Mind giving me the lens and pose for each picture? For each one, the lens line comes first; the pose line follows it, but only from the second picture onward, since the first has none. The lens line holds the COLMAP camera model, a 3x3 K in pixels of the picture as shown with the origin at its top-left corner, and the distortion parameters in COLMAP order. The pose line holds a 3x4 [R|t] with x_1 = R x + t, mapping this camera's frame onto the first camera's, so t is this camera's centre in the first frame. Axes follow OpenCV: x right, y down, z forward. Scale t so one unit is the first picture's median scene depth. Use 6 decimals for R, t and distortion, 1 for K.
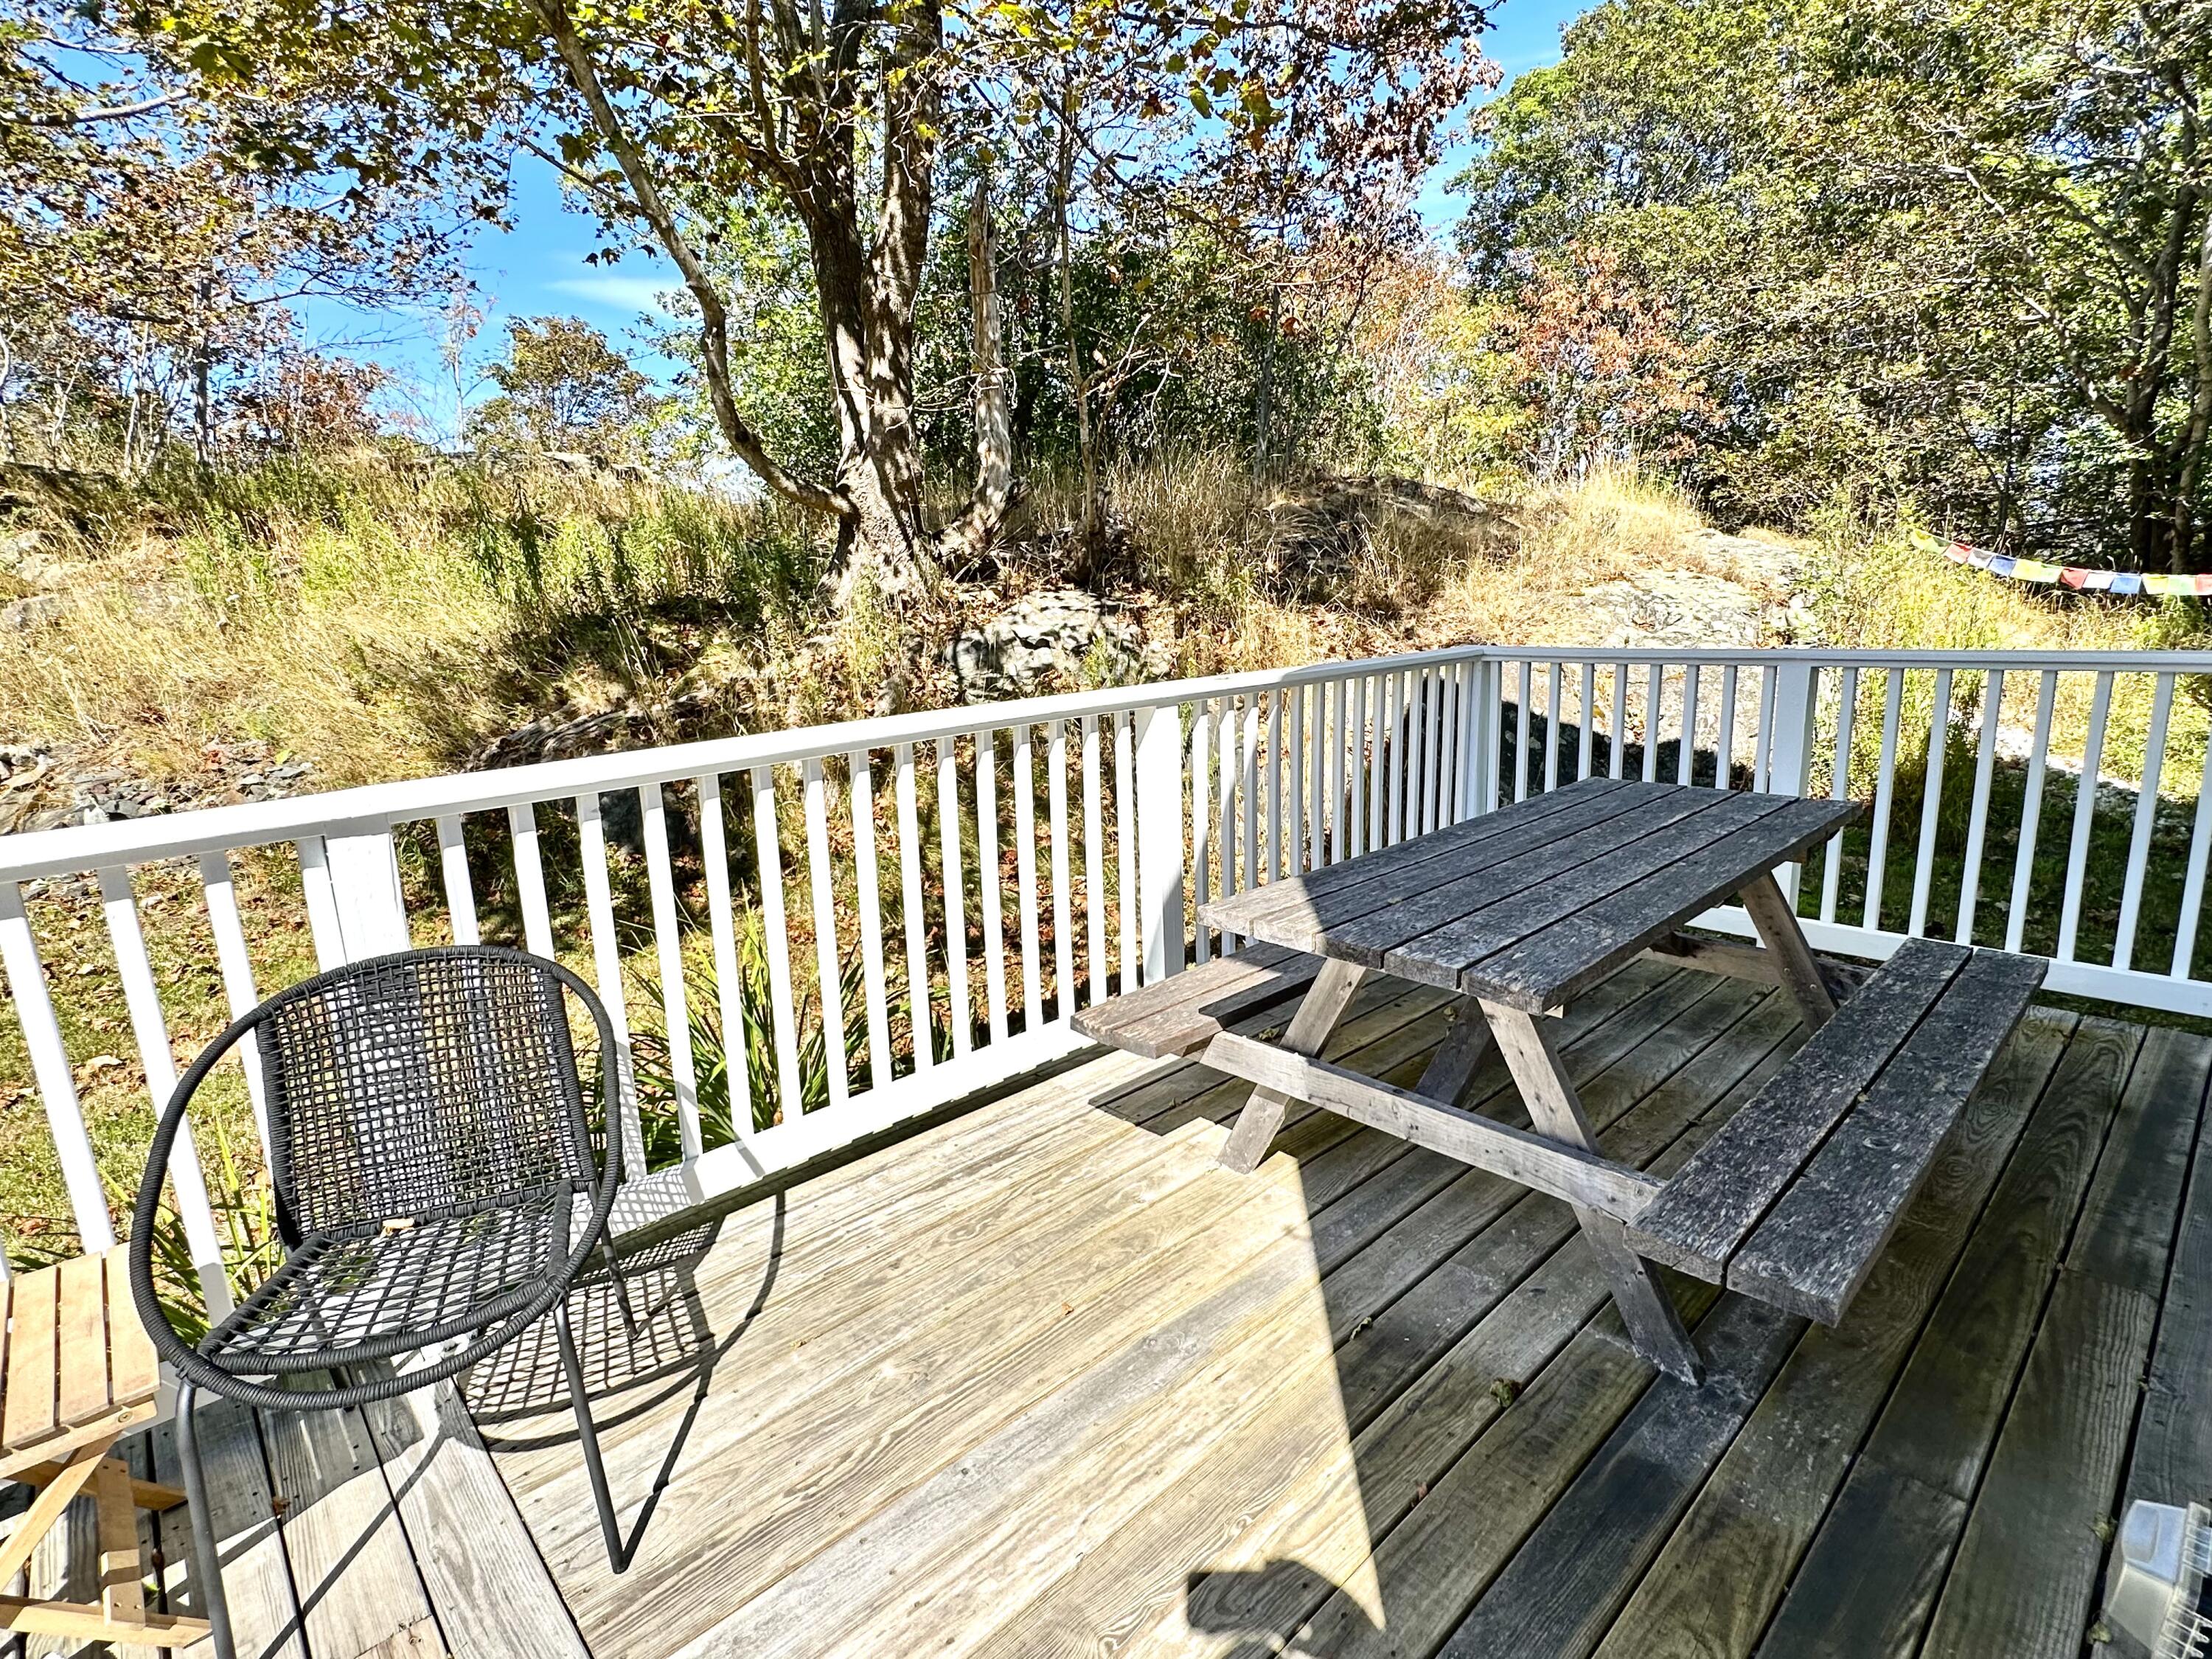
lens RADIAL K [[1103.7, 0, 1108.6], [0, 1103.7, 824.6], [0, 0, 1]] dist [-0.004961, 0.000579]
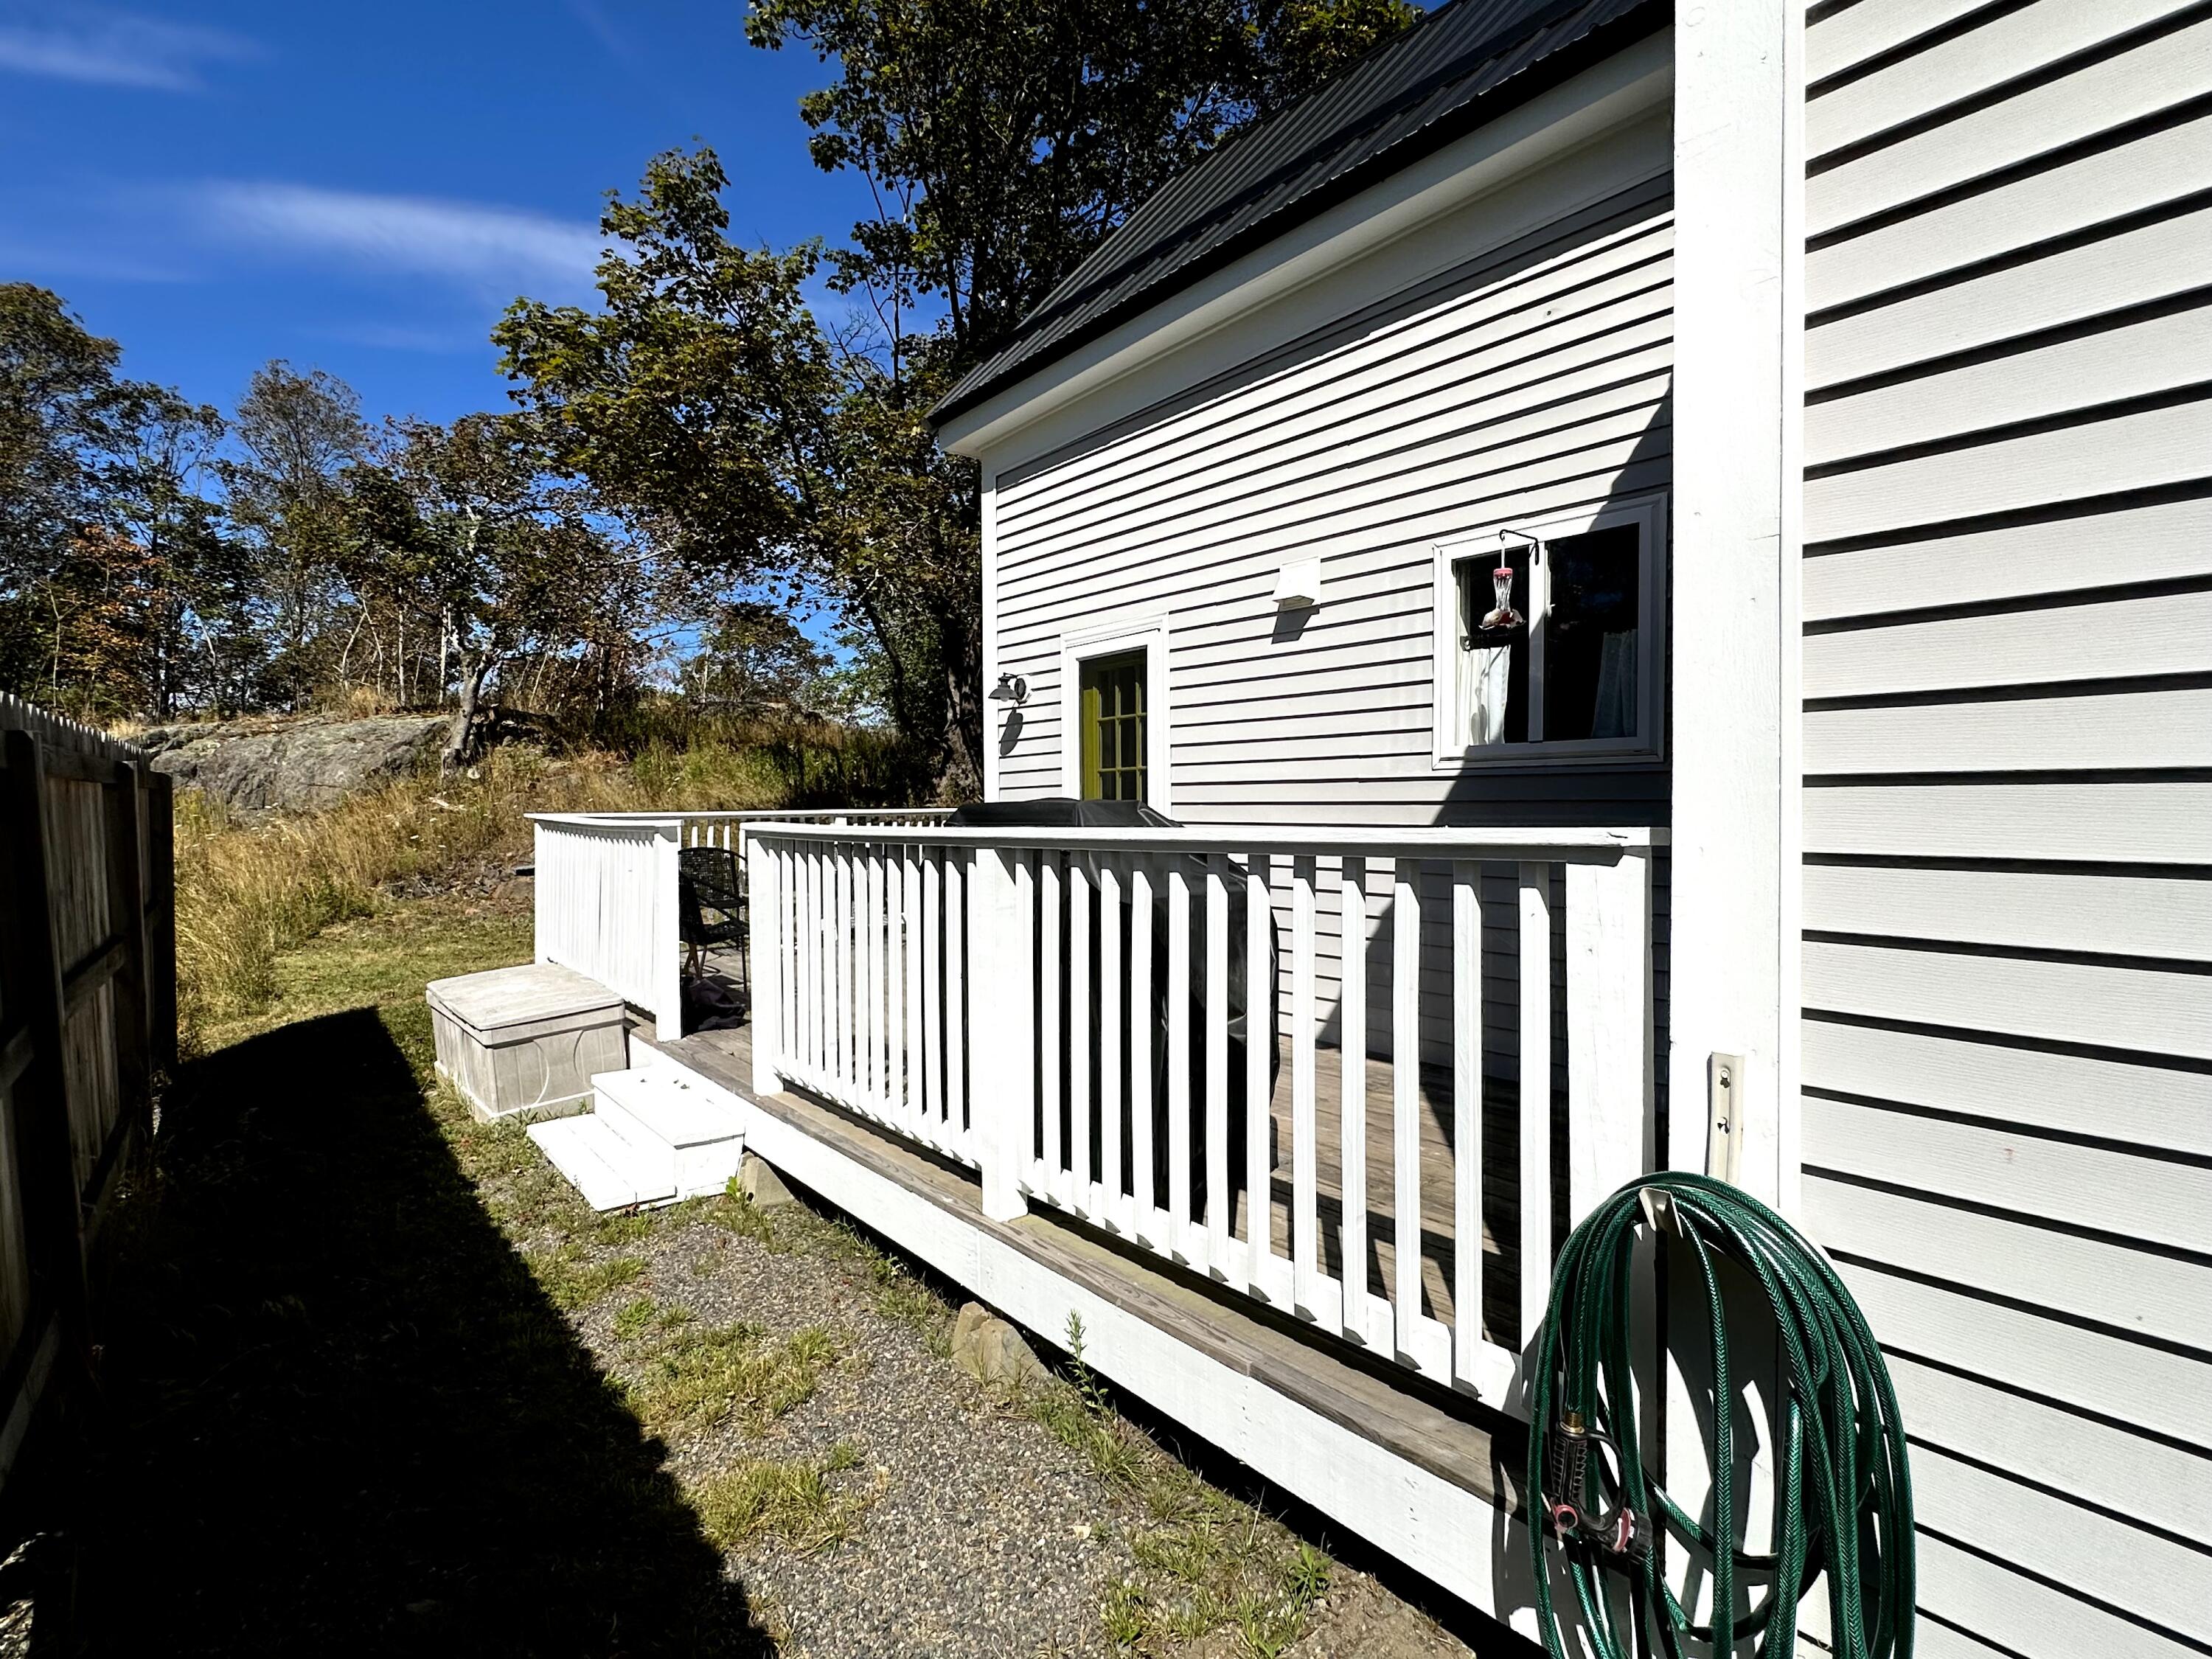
lens RADIAL K [[1103.7, 0, 1106.6], [0, 1103.7, 832.1], [0, 0, 1]] dist [-0.004961, 0.000579]
pose [[0.996596, 0.028641, -0.077306, 0.249977], [-0.042356, 0.982370, -0.182086, 0.259840], [0.070728, 0.184741, 0.980239, -1.083531]]
